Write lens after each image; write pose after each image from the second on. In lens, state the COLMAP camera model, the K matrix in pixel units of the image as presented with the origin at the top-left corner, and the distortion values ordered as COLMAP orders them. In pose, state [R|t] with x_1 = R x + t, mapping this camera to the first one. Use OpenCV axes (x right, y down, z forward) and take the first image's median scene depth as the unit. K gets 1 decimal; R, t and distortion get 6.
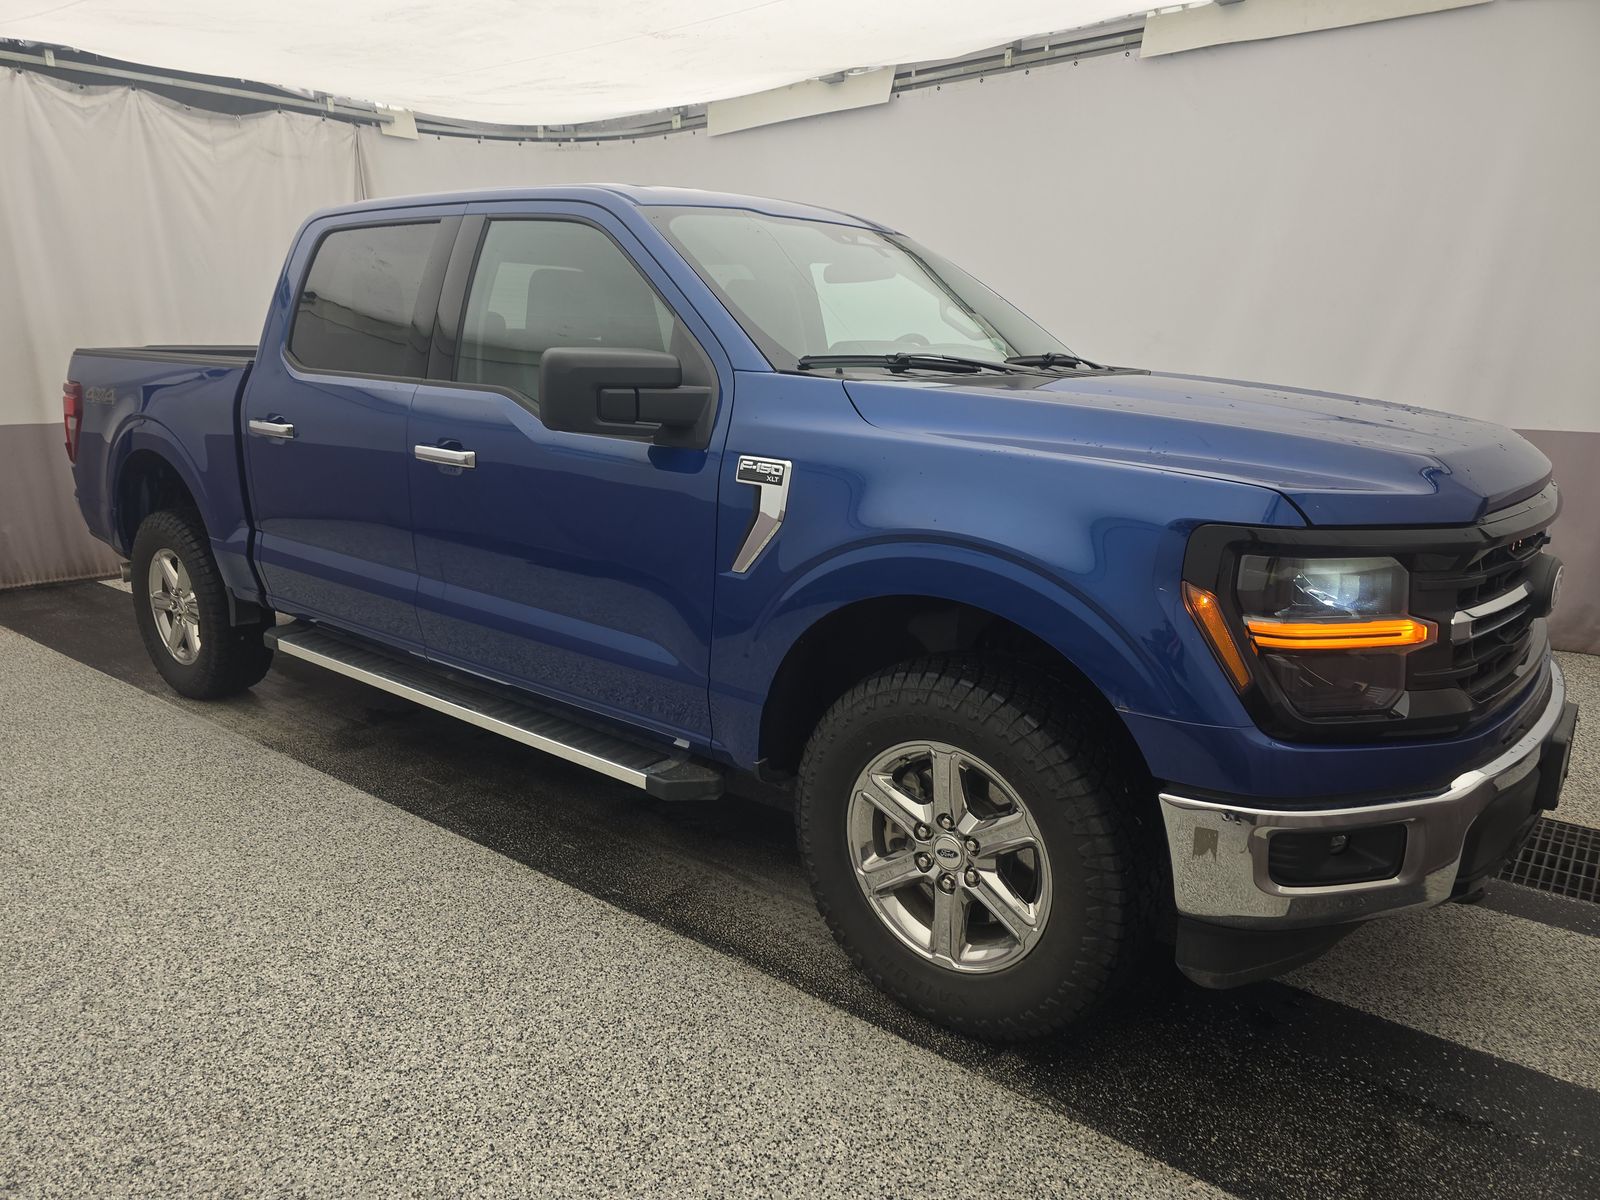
lens RADIAL K [[1123.4, 0, 799.2], [0, 1123.4, 587.6], [0, 0, 1]] dist [0.008651, -0.004139]
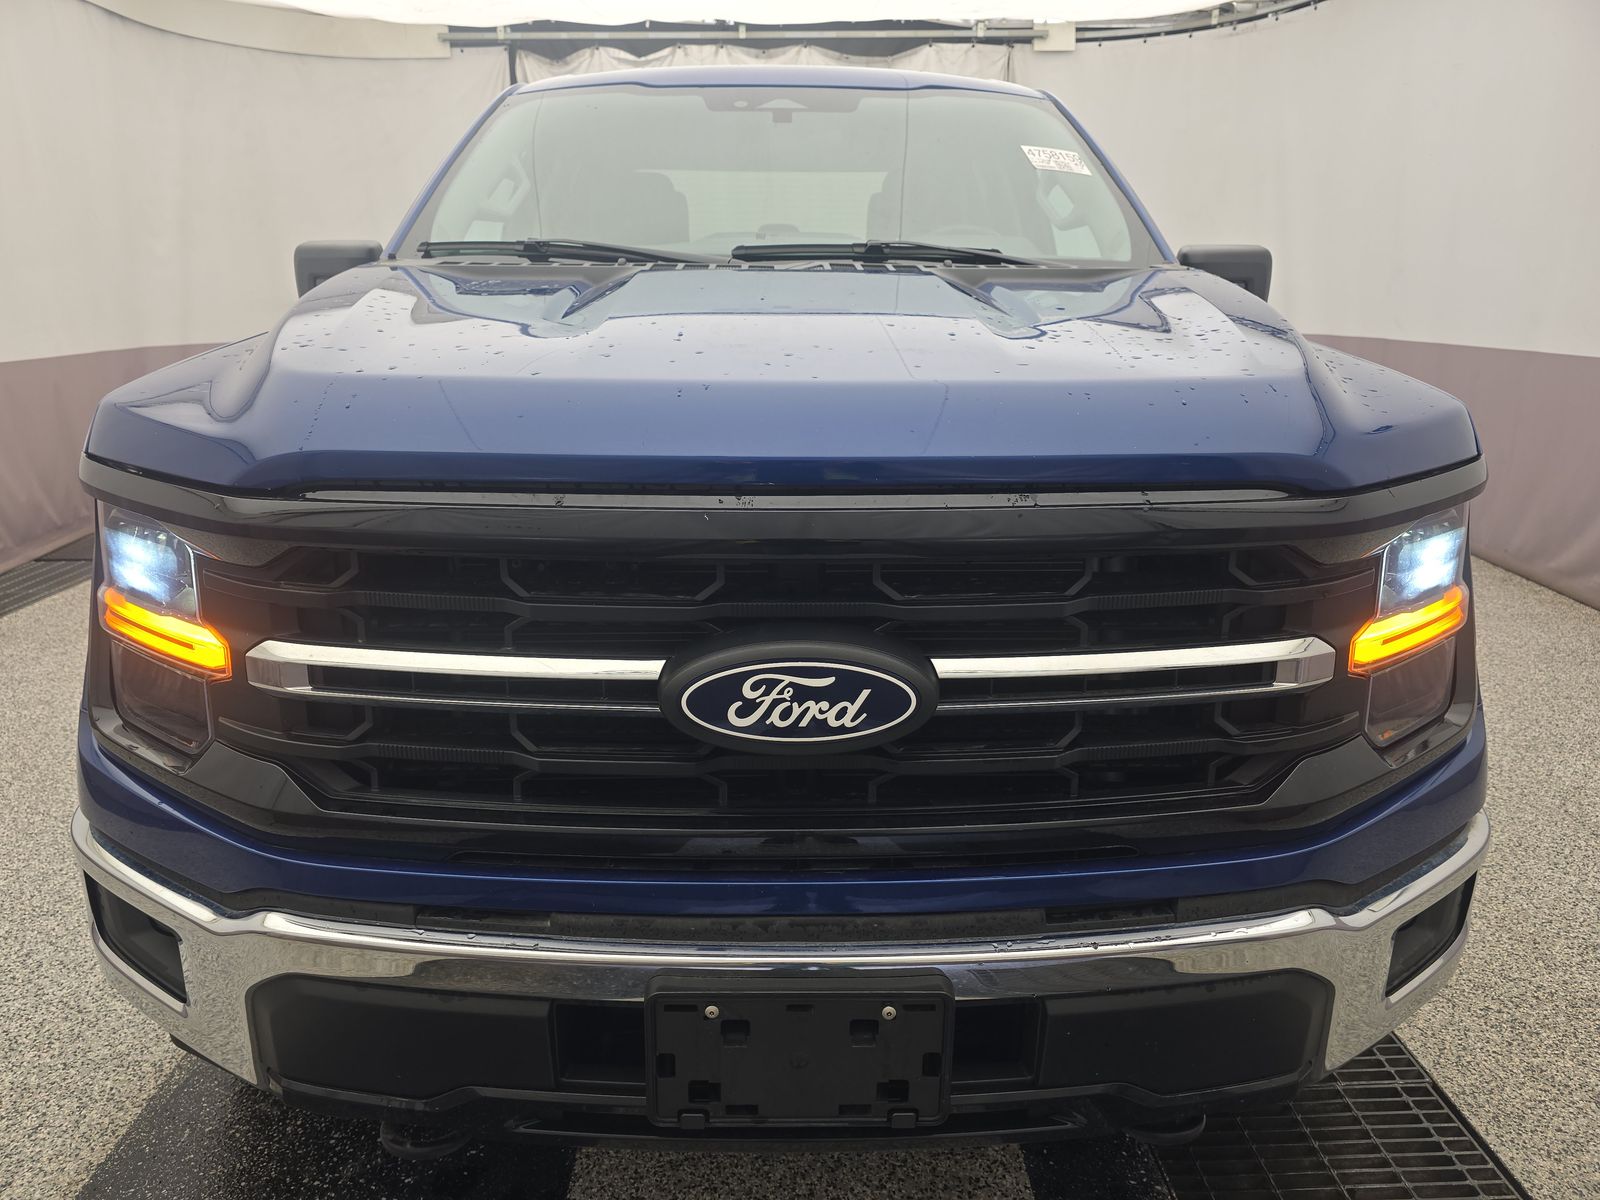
lens RADIAL K [[1123.4, 0, 796.4], [0, 1123.4, 604.1], [0, 0, 1]] dist [0.008651, -0.004139]
pose [[0.625575, 0.205219, -0.752690, 0.380626], [-0.163323, 0.977854, 0.130869, -0.033217], [0.762878, 0.041063, 0.645238, 0.269246]]
